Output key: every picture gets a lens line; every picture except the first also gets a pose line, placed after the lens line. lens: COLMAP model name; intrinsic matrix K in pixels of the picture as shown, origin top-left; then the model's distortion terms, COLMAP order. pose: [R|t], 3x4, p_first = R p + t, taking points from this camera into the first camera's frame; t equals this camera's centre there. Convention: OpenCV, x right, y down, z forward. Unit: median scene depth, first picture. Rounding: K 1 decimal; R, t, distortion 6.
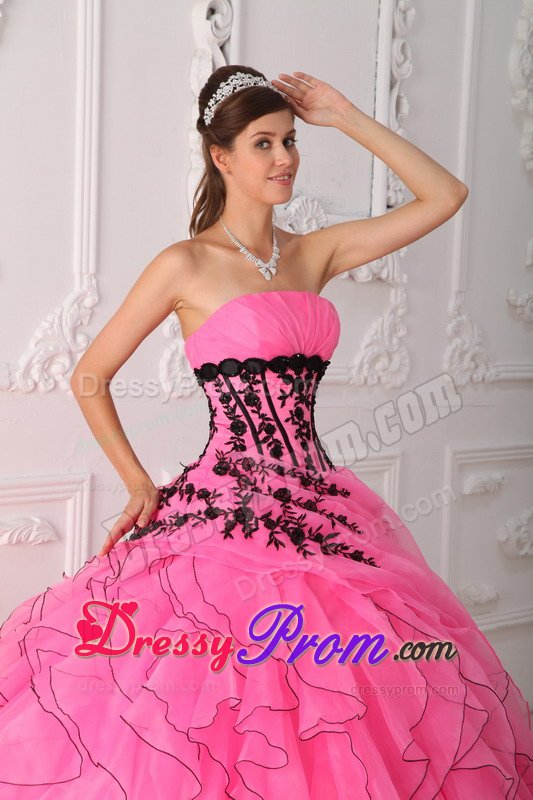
lens RADIAL K [[1762.8, 0, 297.1], [0, 1762.8, 441.1], [0, 0, 1]] dist [0.512166, 0.000000]
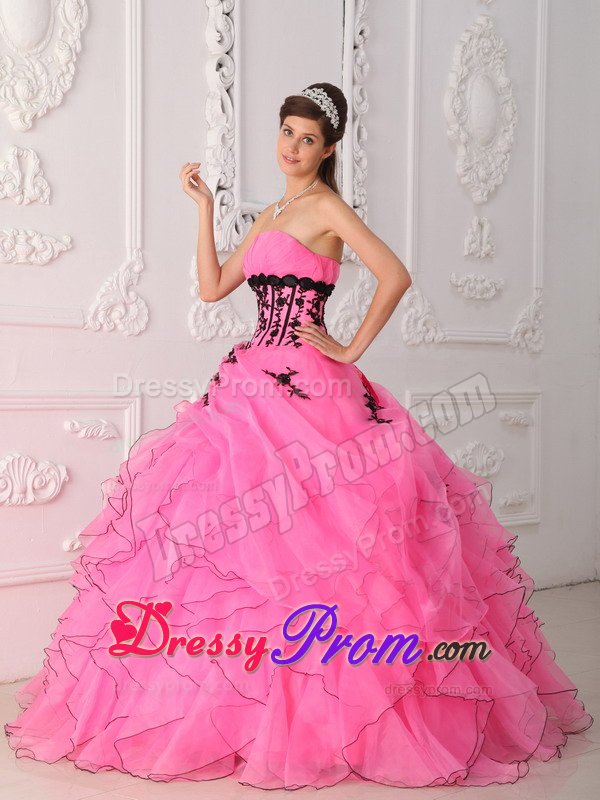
lens RADIAL K [[1618.4, 0, 332.9], [0, 1618.4, 426.7], [0, 0, 1]] dist [0.433585, 0.000000]
pose [[0.999704, -0.022860, 0.008292, 0.020627], [0.023099, 0.999286, -0.029901, 0.073683], [-0.007603, 0.030084, 0.999518, -0.243780]]
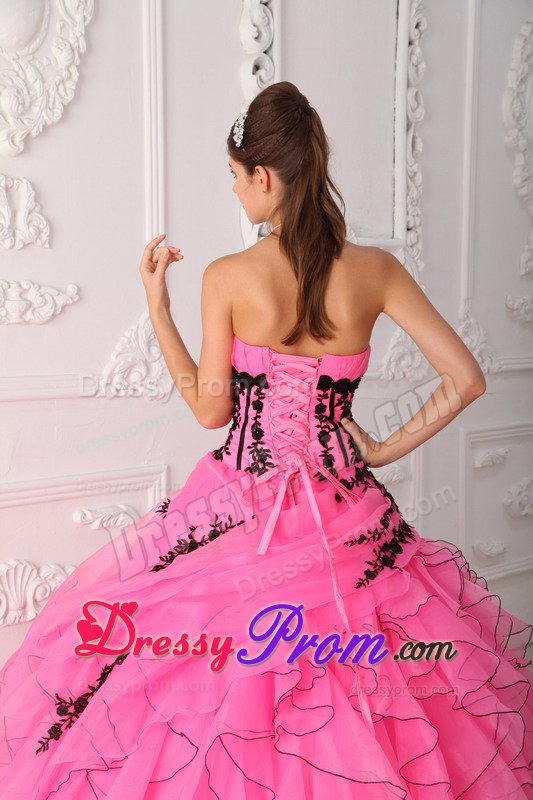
lens RADIAL K [[1333.0, 0, 294.4], [0, 1333.0, 429.6], [0, 0, 1]] dist [0.333226, 0.000000]
pose [[0.999192, -0.035604, -0.018630, -0.012482], [0.035719, 0.999345, 0.005869, -0.006097], [0.018409, -0.006530, 0.999809, 0.099989]]
